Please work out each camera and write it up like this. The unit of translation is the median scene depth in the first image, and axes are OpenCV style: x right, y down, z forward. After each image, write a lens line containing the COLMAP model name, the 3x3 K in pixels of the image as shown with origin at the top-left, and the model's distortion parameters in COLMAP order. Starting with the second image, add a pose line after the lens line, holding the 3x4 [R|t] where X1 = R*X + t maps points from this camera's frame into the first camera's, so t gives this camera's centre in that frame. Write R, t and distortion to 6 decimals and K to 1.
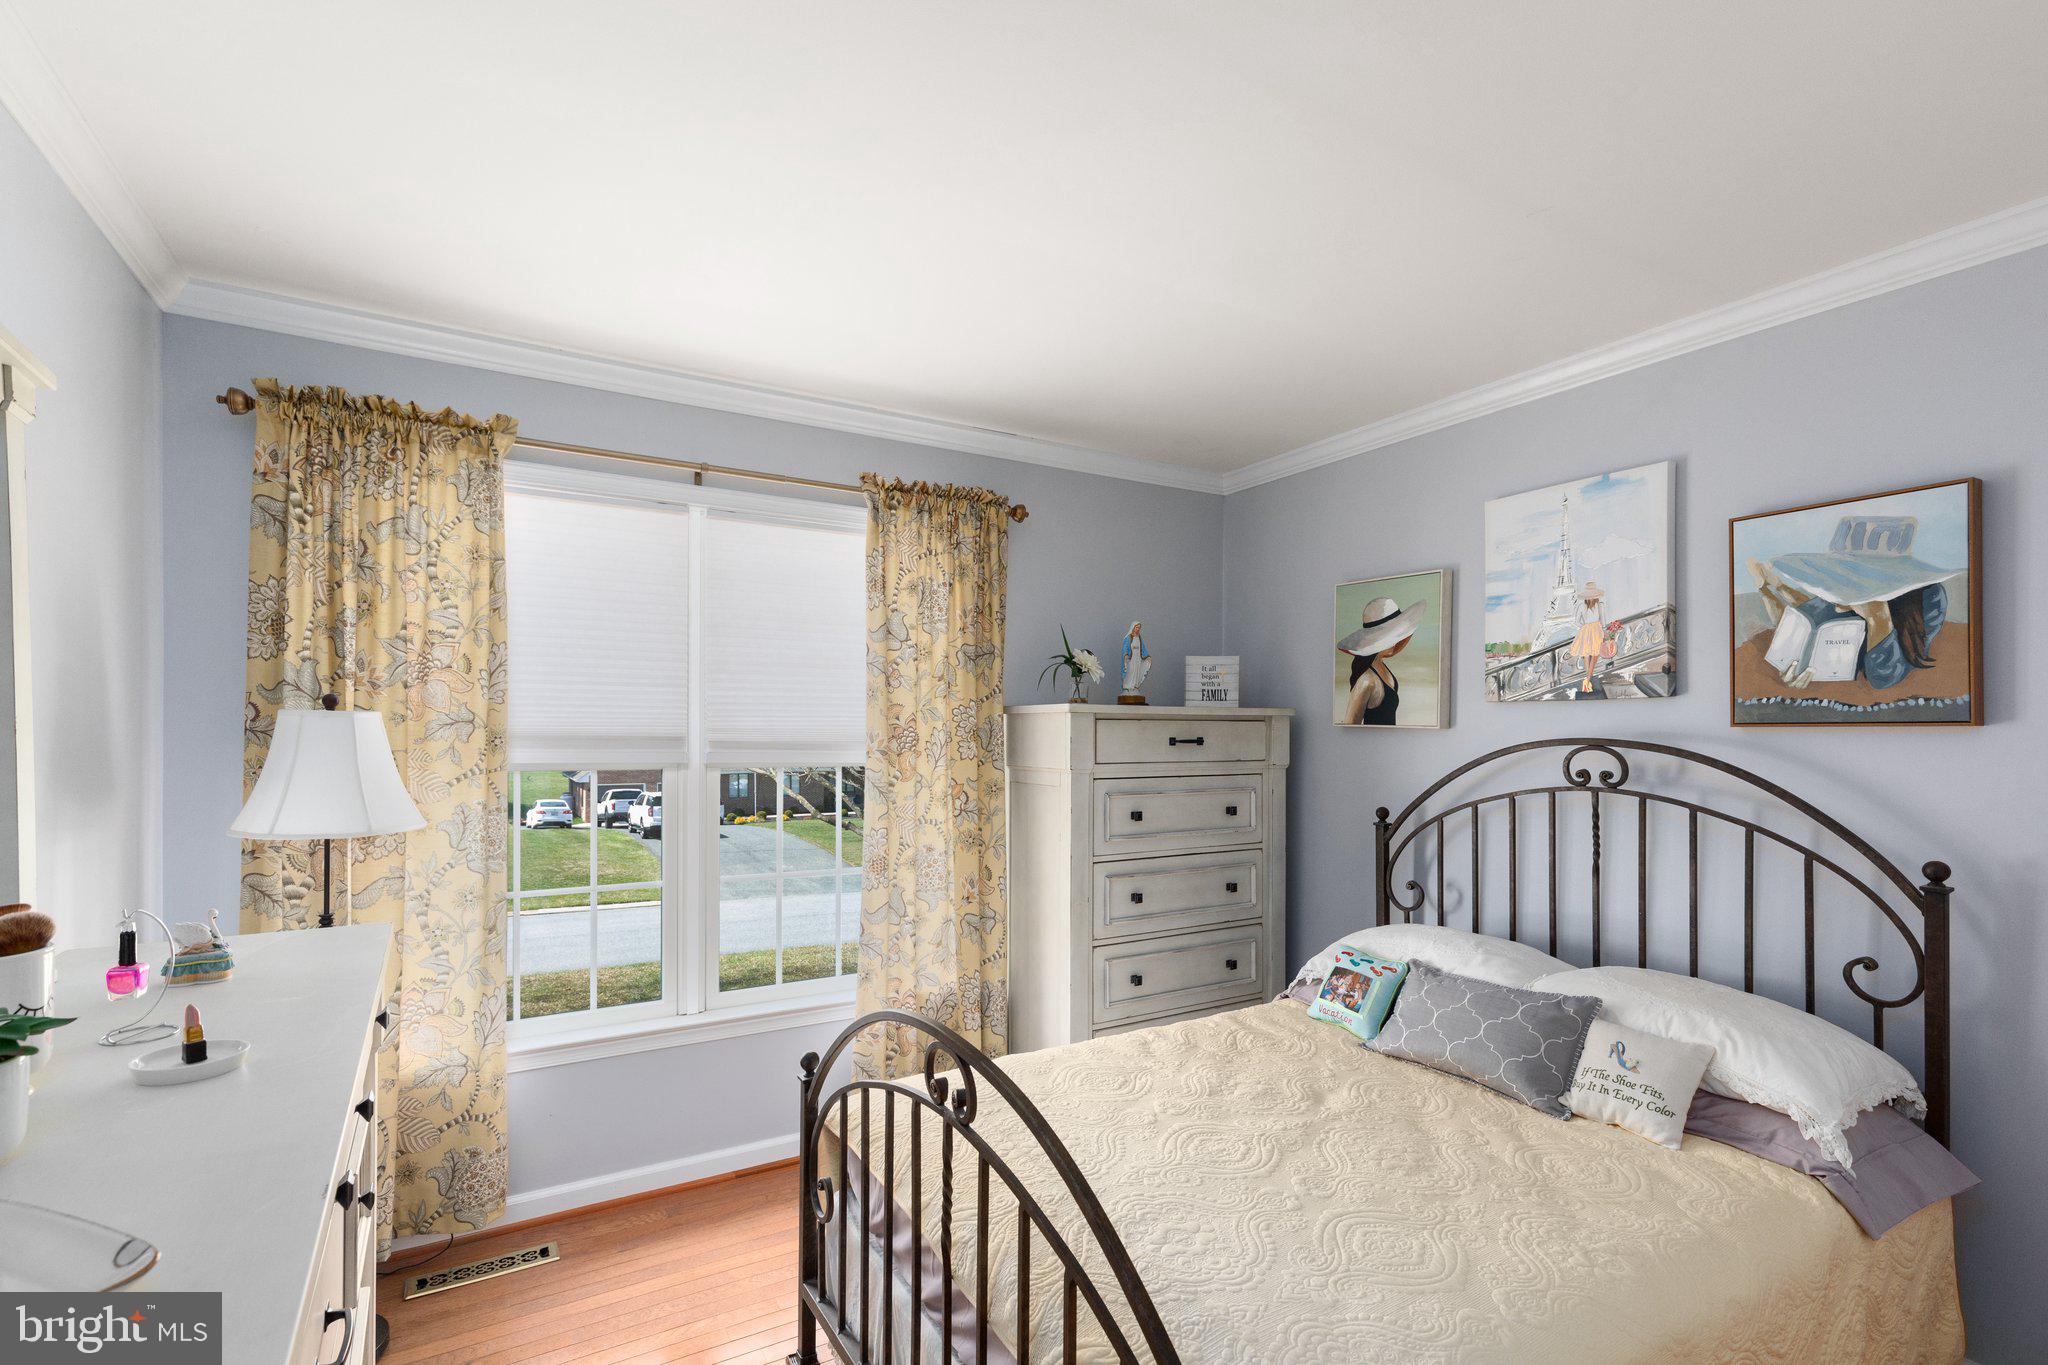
lens RADIAL K [[924.6, 0, 1030.1], [0, 924.6, 714.1], [0, 0, 1]] dist [0.000539, 0.000099]
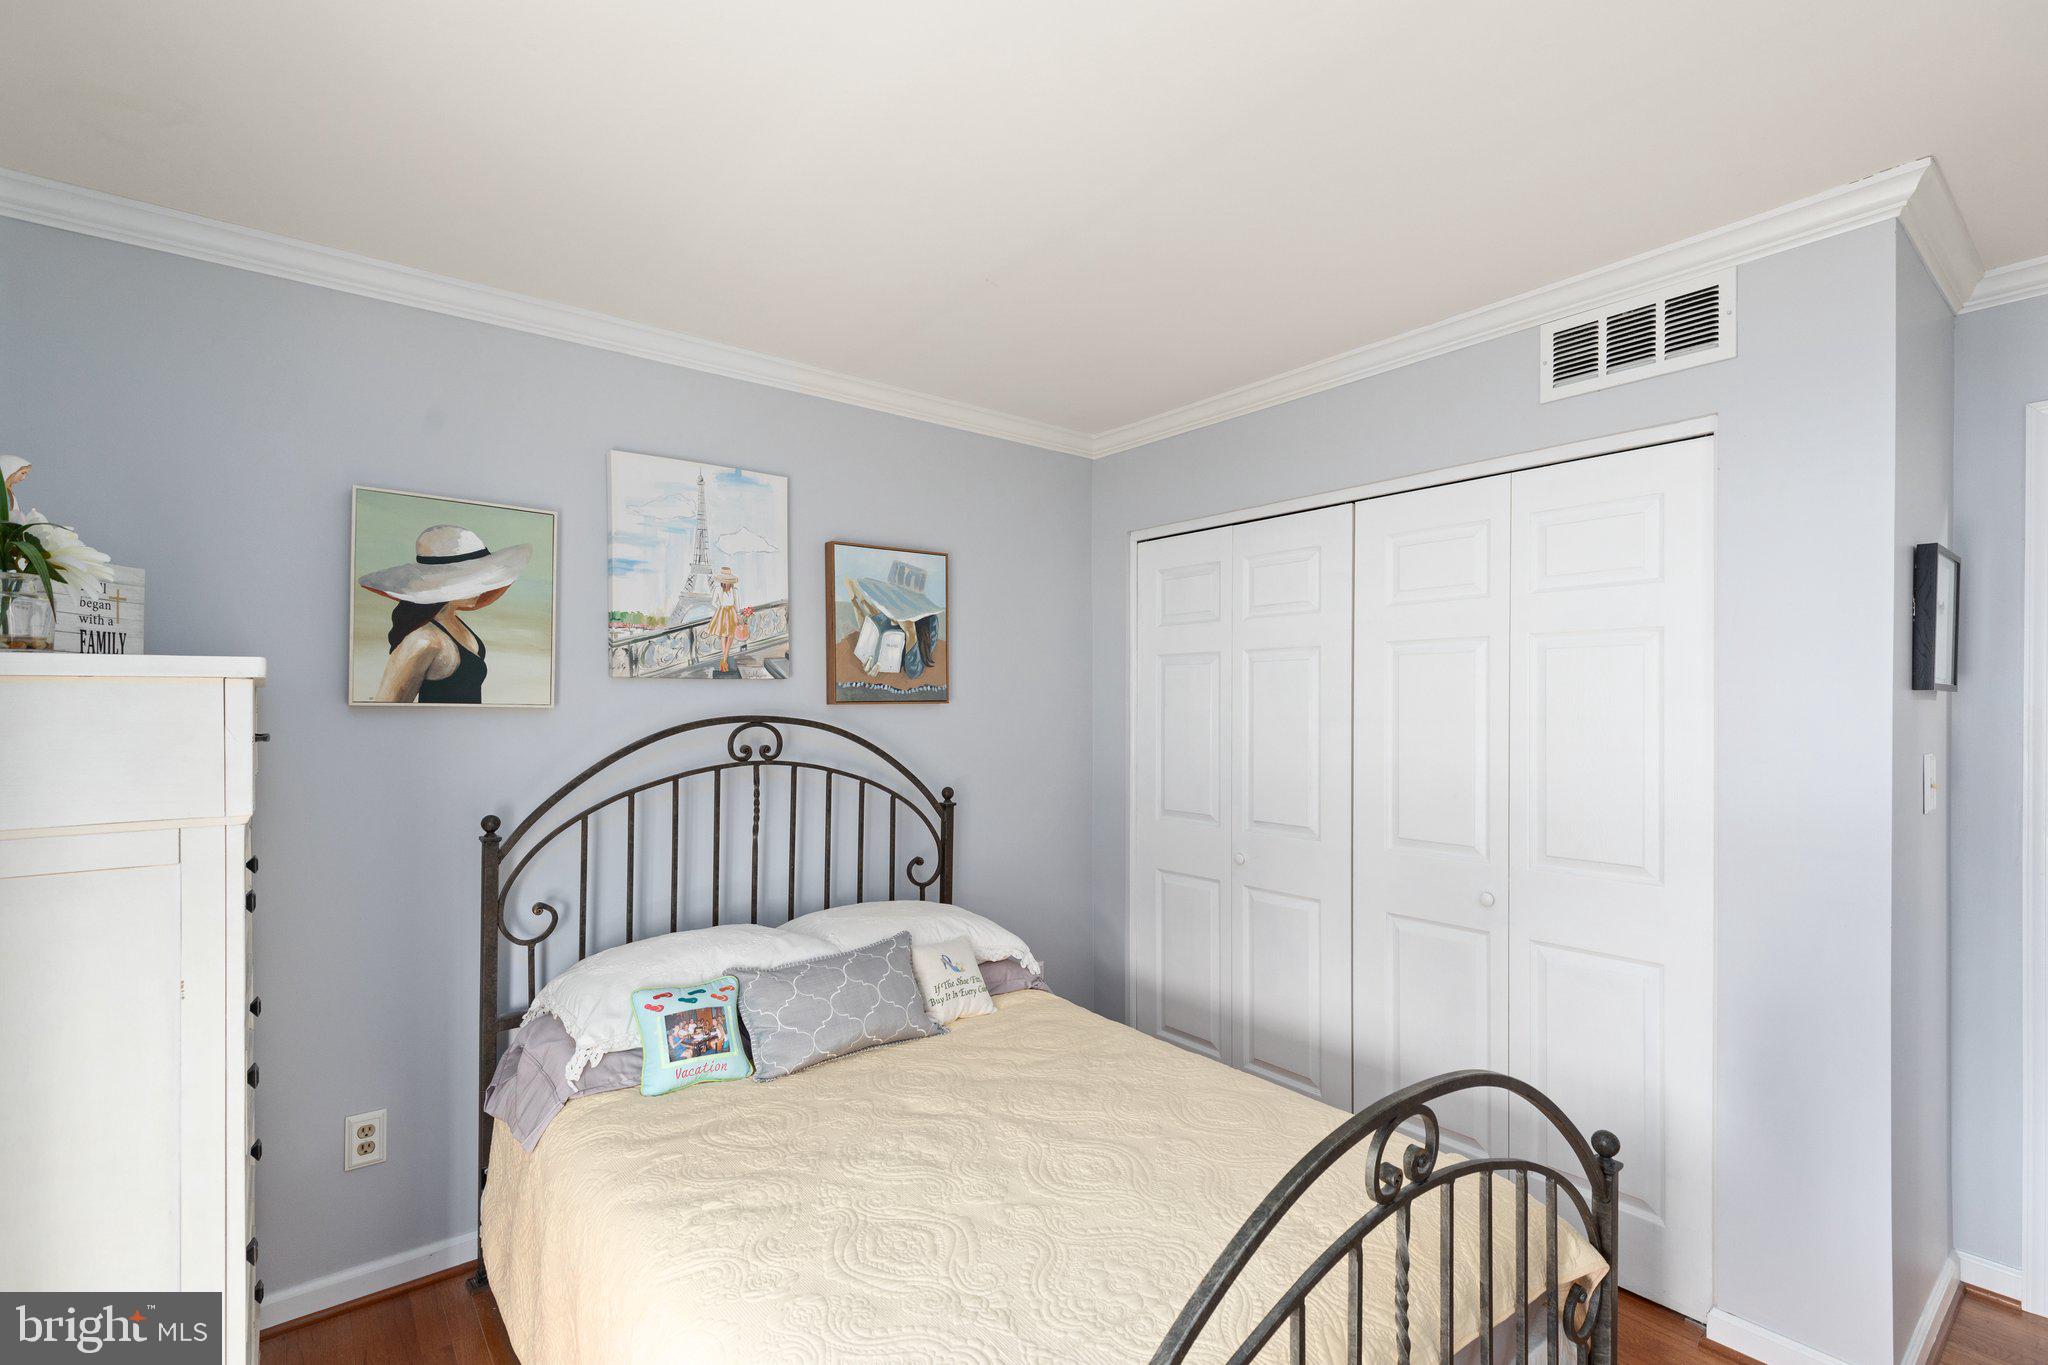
lens RADIAL K [[923.1, 0, 1014.9], [0, 923.1, 689.7], [0, 0, 1]] dist [0.003556, 0.000462]
pose [[-0.126059, 0.007619, 0.991994, -0.507408], [-0.015440, 0.999834, -0.009641, 0.001846], [-0.991903, -0.016532, -0.125920, 0.860552]]
